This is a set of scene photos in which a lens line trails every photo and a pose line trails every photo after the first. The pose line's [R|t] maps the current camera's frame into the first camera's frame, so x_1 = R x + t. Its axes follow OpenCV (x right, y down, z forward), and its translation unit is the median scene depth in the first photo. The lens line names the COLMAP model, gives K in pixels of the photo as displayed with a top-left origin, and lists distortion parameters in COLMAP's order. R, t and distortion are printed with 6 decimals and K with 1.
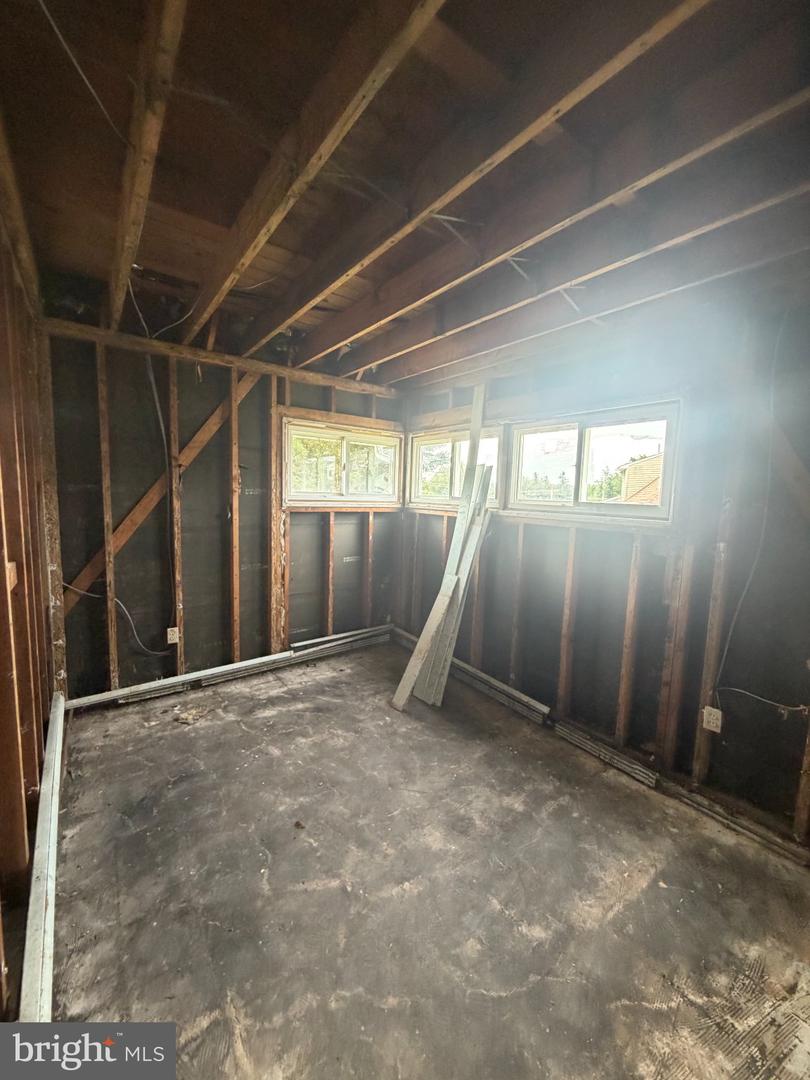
lens RADIAL K [[439.7, 0, 405.0], [0, 439.7, 540.0], [0, 0, 1]] dist [-0.000054, -0.000004]
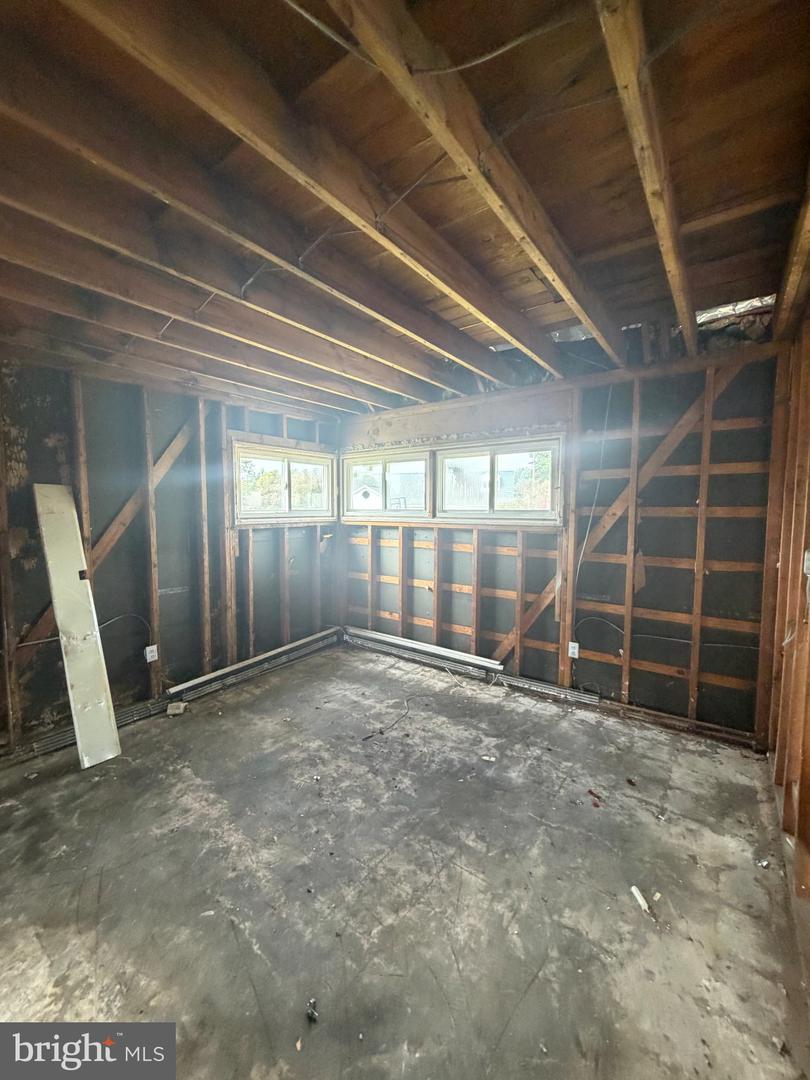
lens RADIAL K [[439.7, 0, 405.0], [0, 439.7, 540.0], [0, 0, 1]] dist [-0.000054, -0.000004]
pose [[0.943267, -0.060290, 0.326516, -0.218505], [0.067608, 0.997650, -0.011099, 0.001943], [-0.325079, 0.032545, 0.945127, -0.133997]]
